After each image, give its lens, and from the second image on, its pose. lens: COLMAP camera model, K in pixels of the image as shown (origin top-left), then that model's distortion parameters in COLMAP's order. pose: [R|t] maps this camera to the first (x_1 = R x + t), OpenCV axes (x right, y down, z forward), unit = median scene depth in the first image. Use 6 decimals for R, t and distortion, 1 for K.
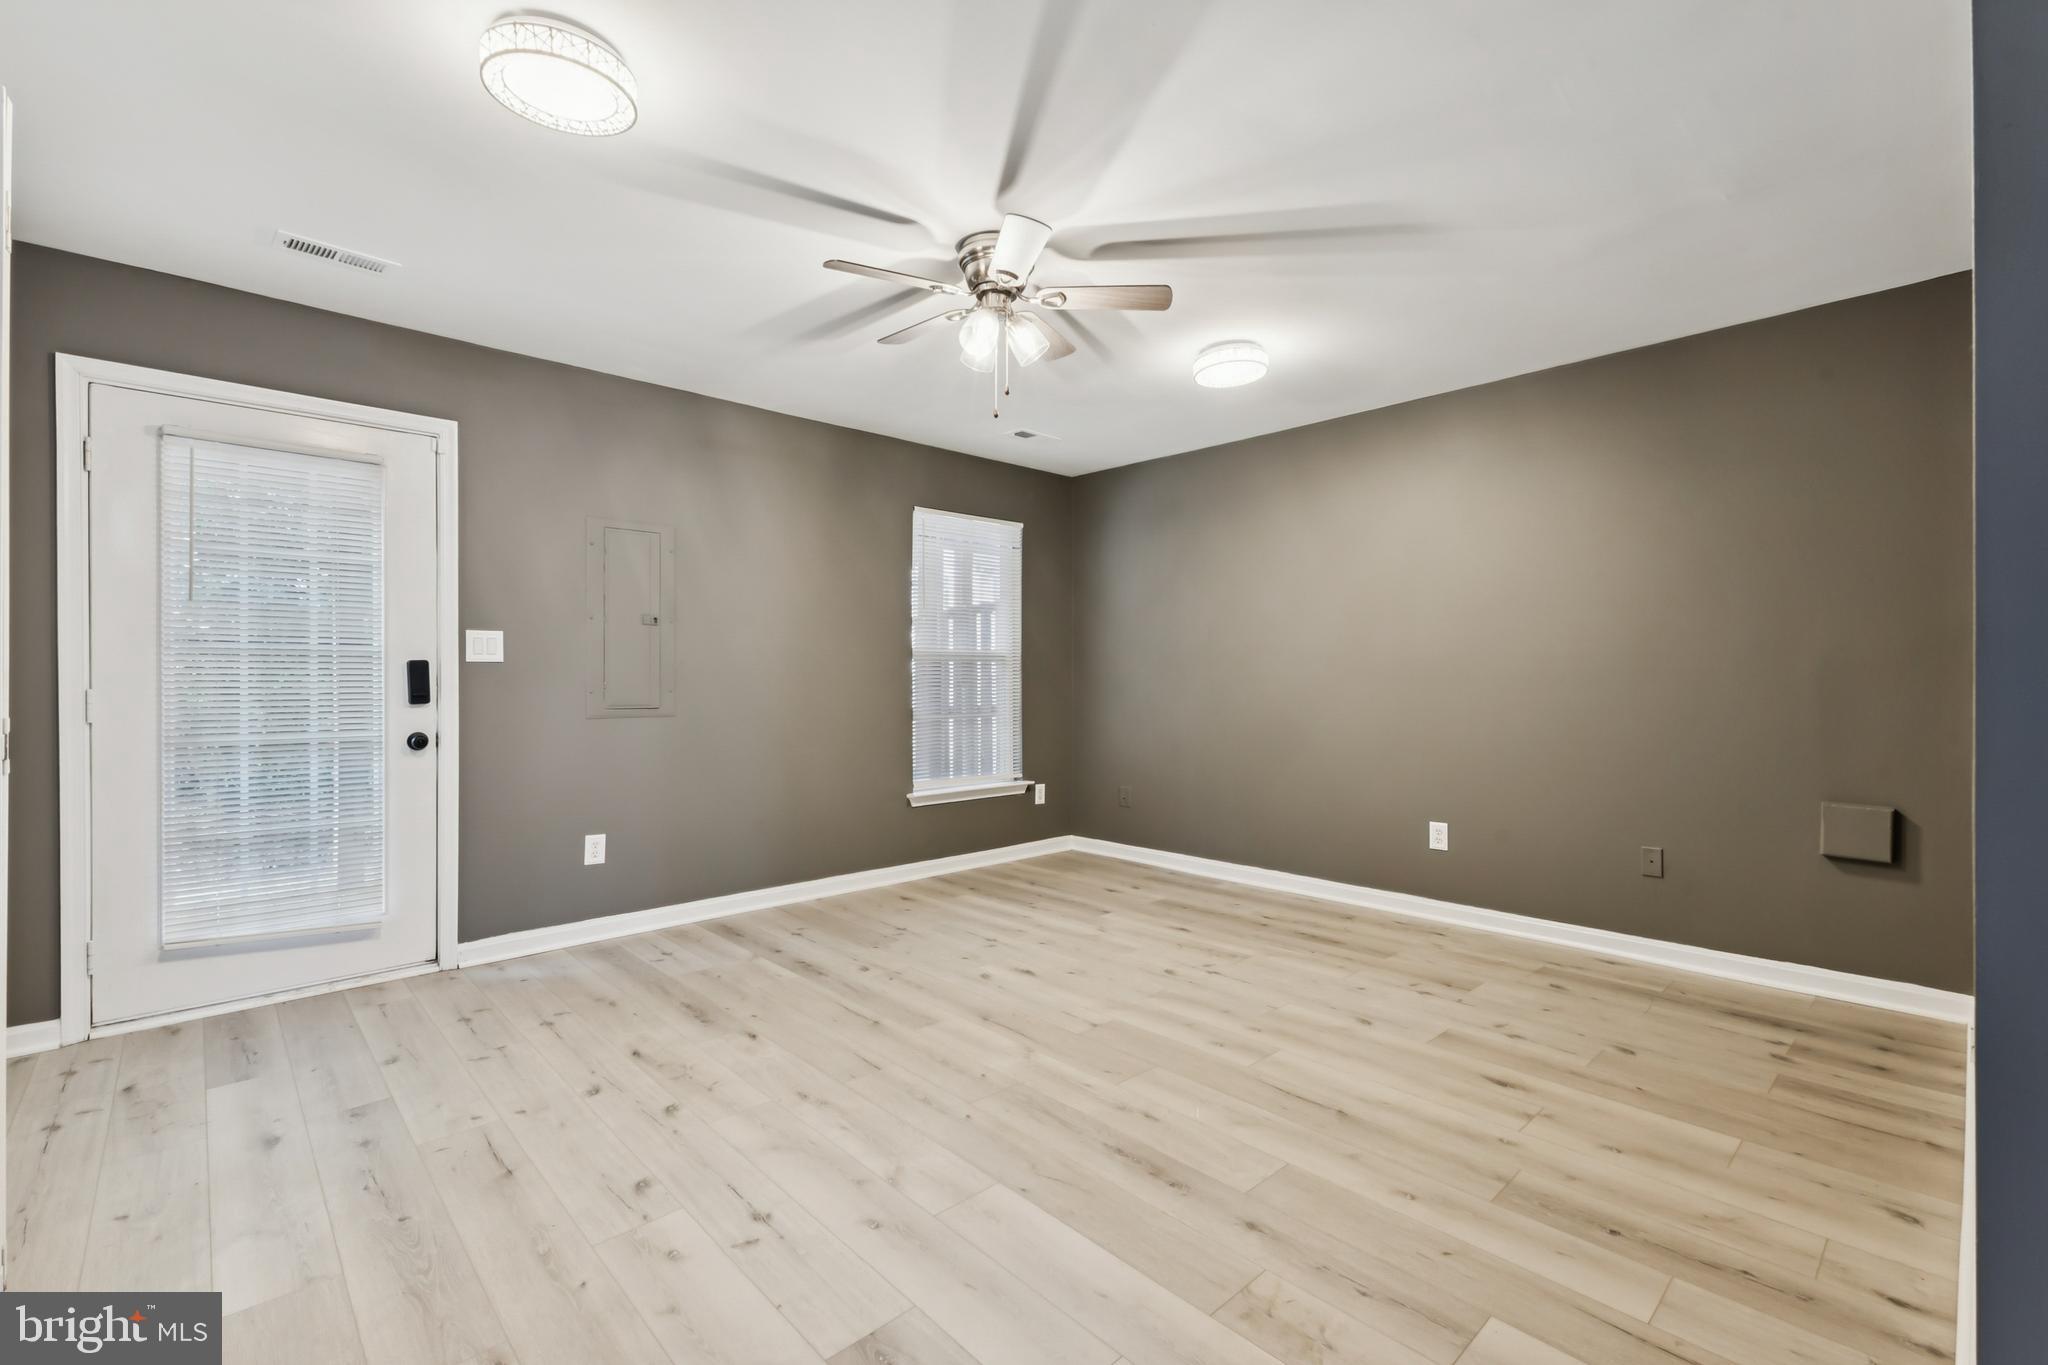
lens RADIAL K [[892.4, 0, 1033.9], [0, 892.4, 685.7], [0, 0, 1]] dist [0.011149, 0.000122]
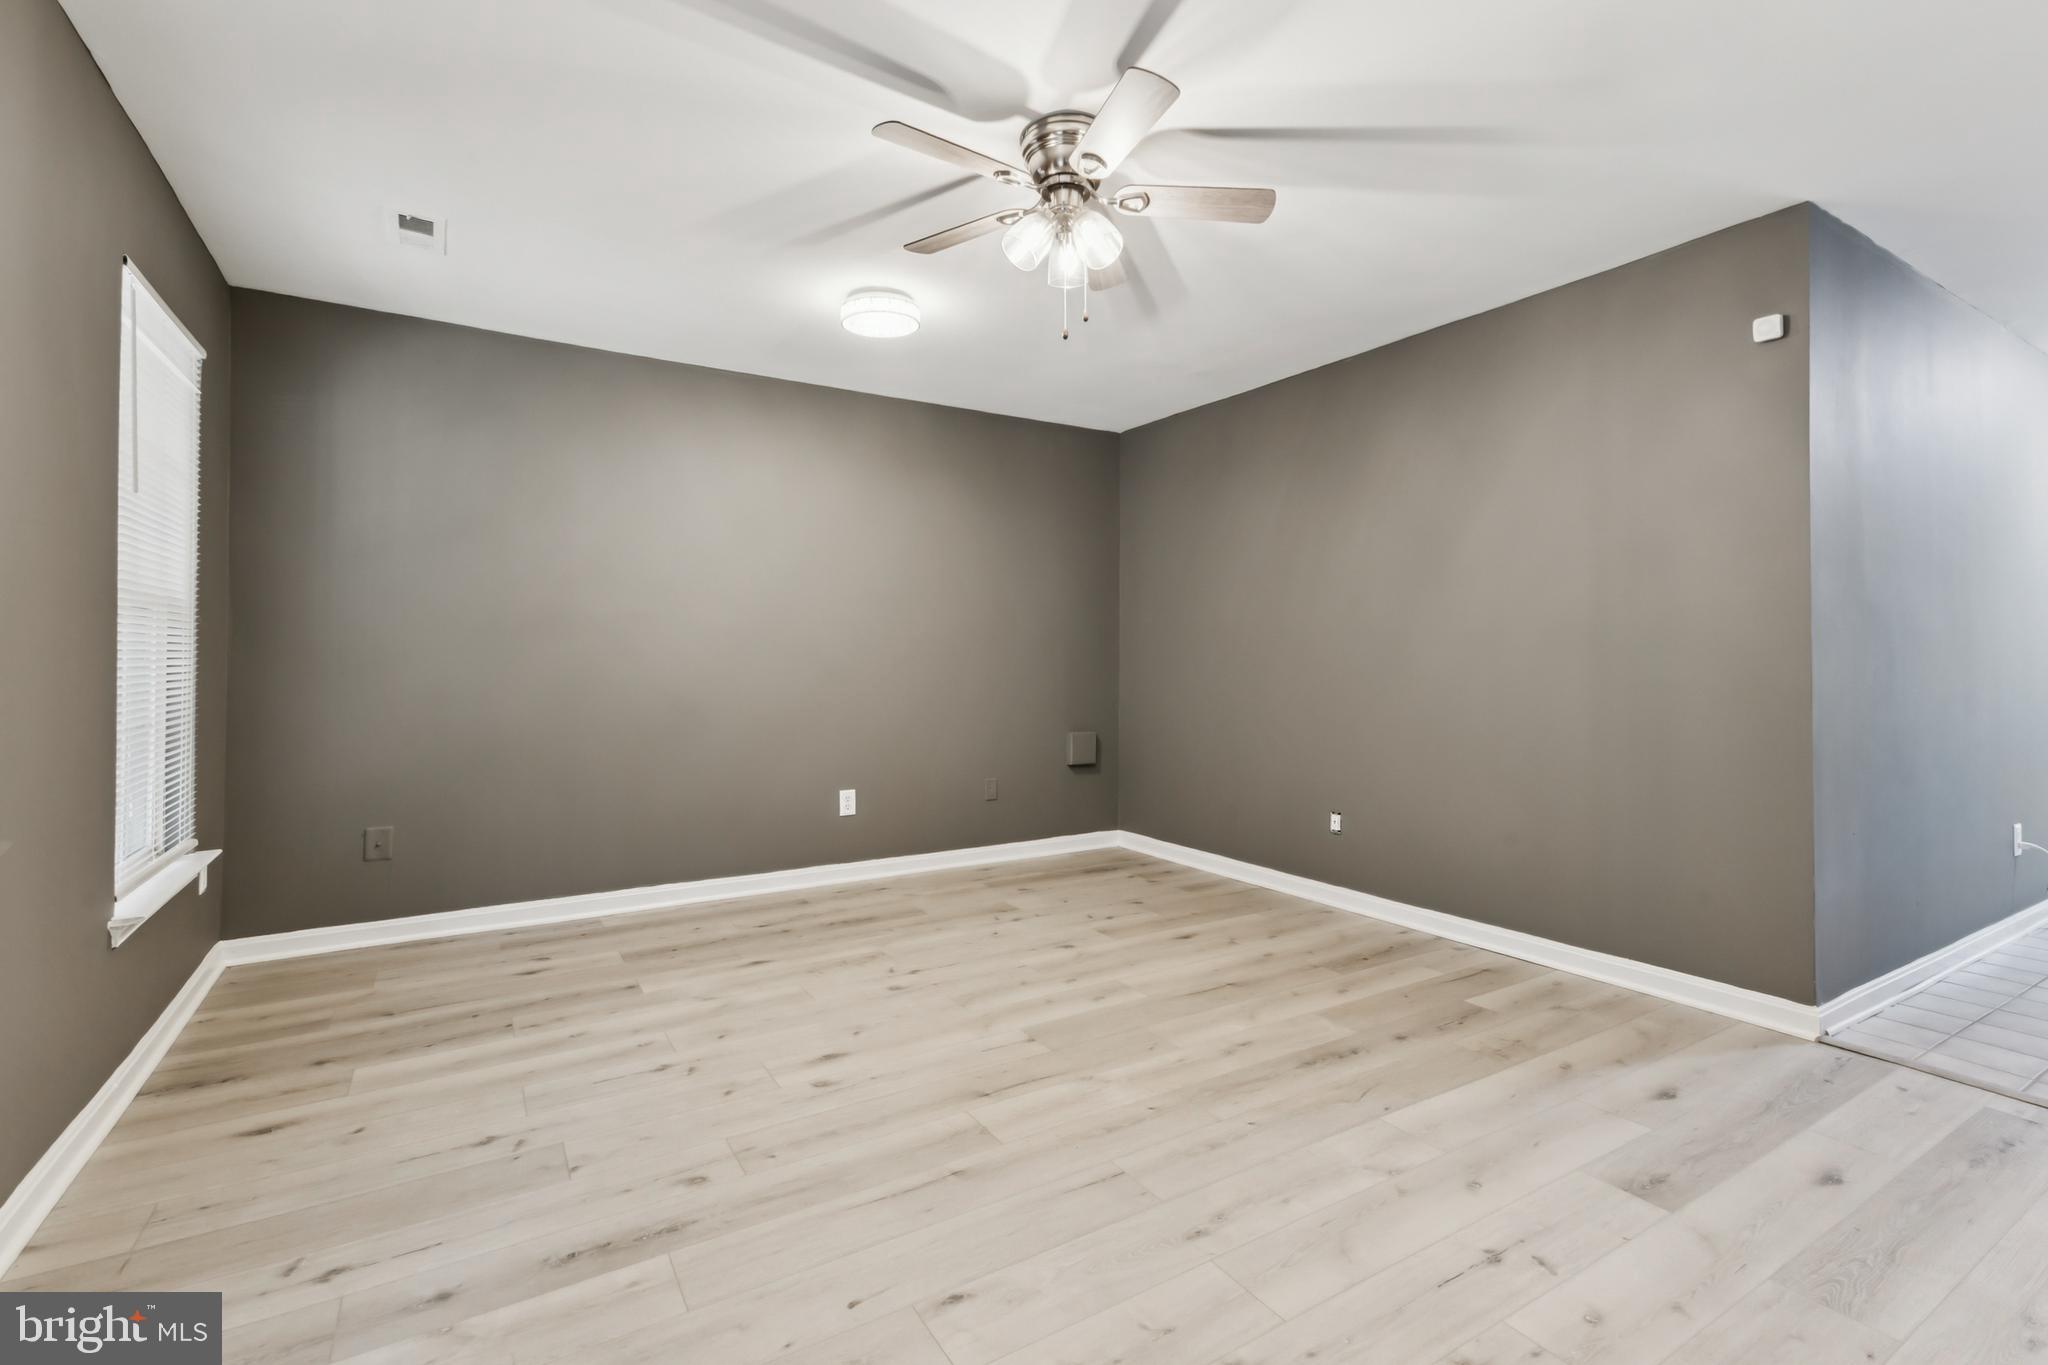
lens RADIAL K [[912.2, 0, 1027.8], [0, 912.2, 629.6], [0, 0, 1]] dist [0.009677, 0.000328]
pose [[0.207109, 0.031923, 0.977797, -0.800084], [0.006667, 0.999398, -0.034040, -0.001853], [-0.978295, 0.013569, 0.206772, 0.764655]]
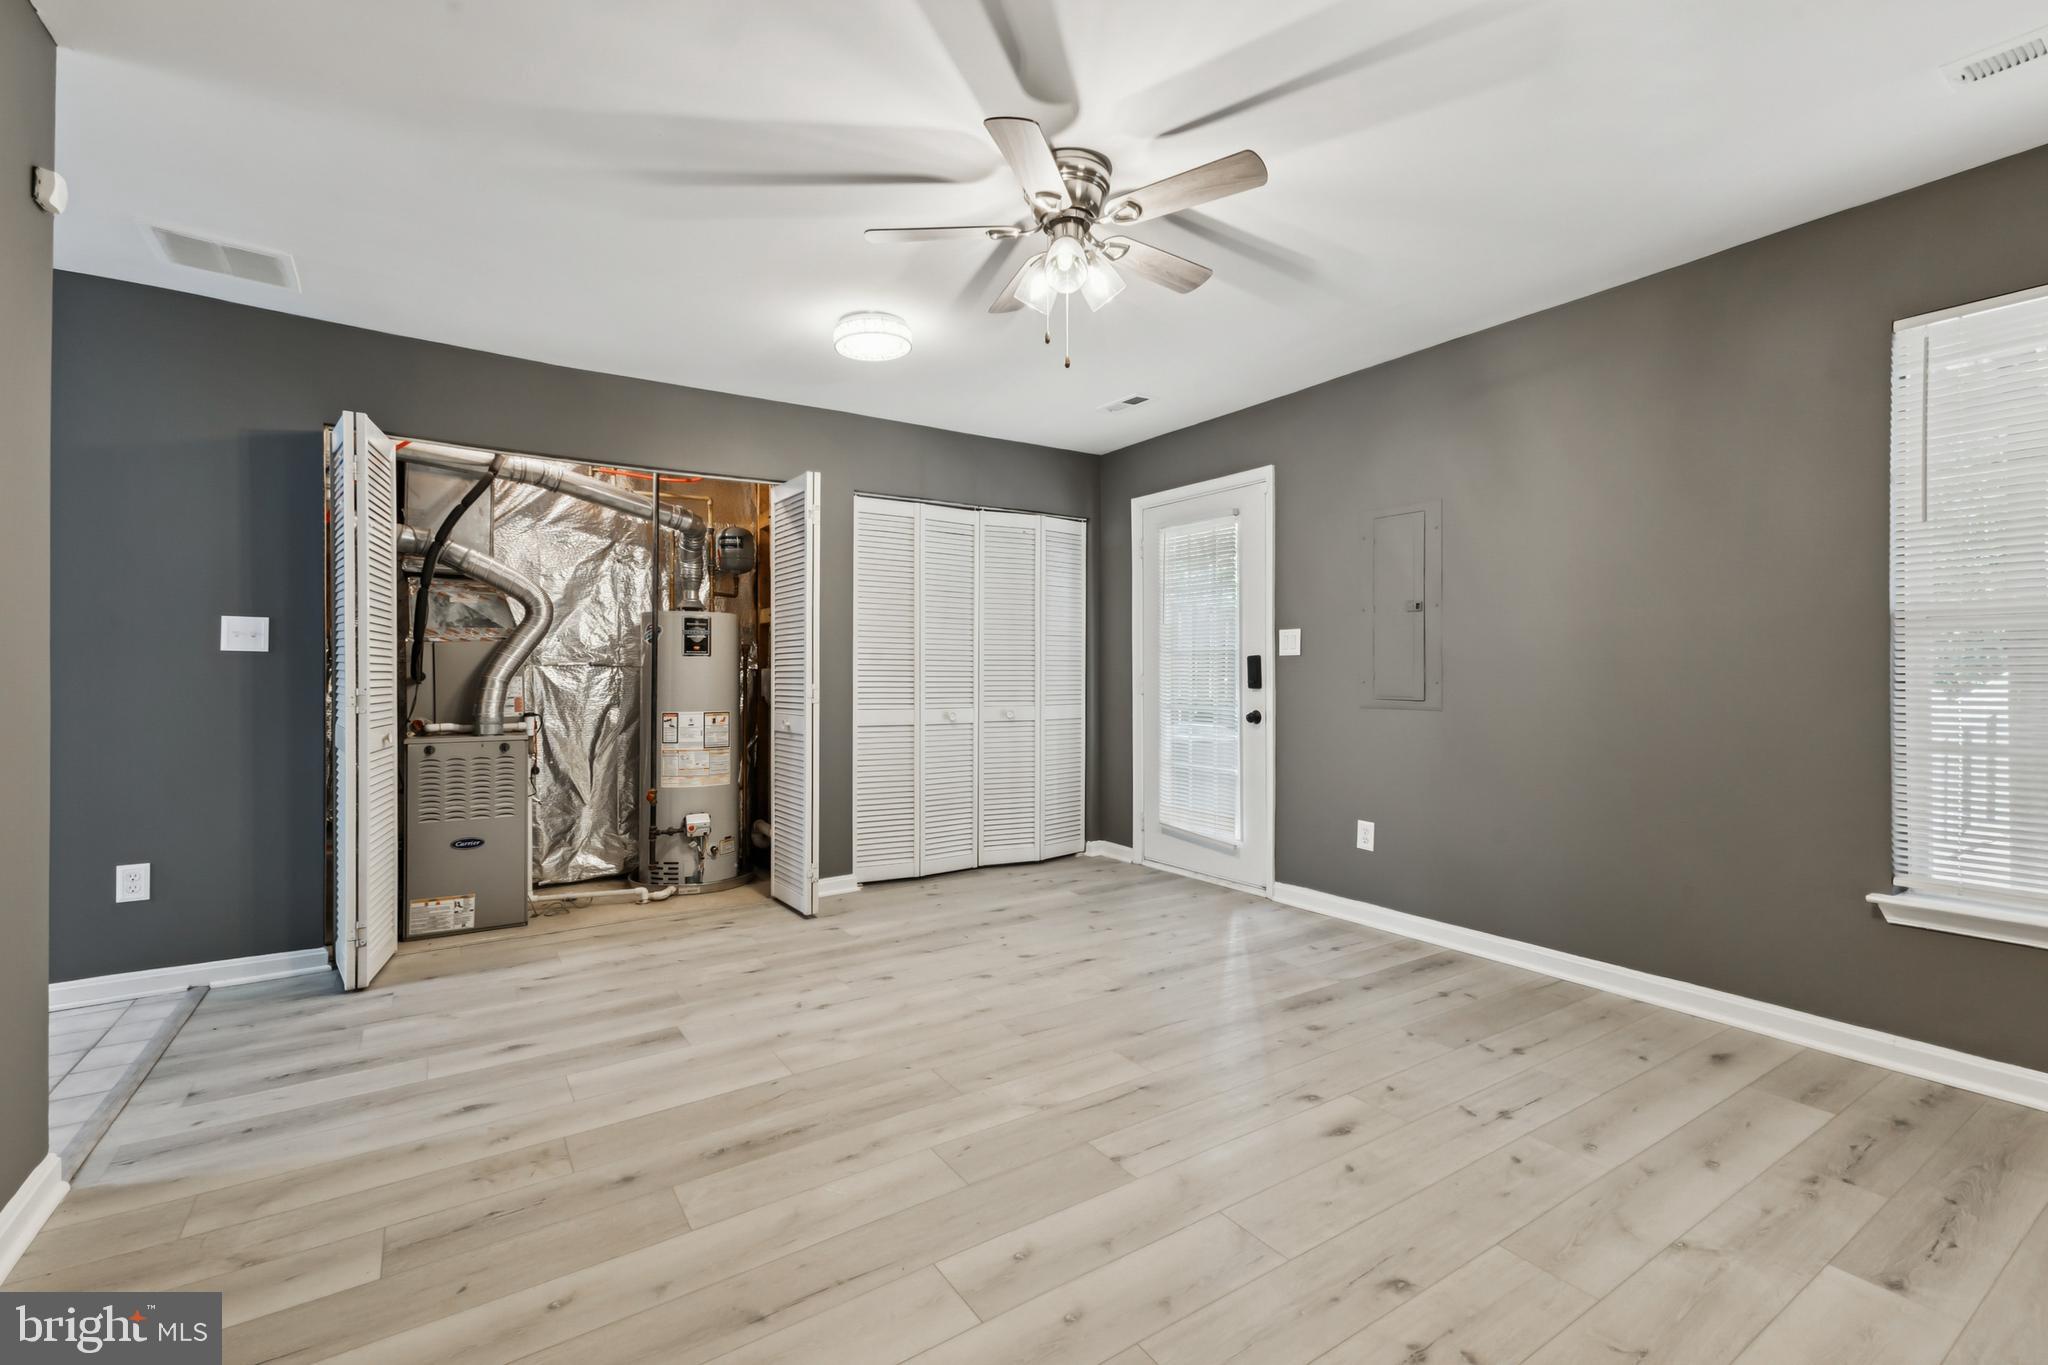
lens RADIAL K [[892.4, 0, 1033.9], [0, 892.4, 685.7], [0, 0, 1]] dist [0.011149, 0.000122]
pose [[-0.167307, 0.015973, -0.985775, 0.728328], [-0.005202, 0.999841, 0.017084, -0.005480], [0.985891, 0.007986, -0.167197, 0.995201]]
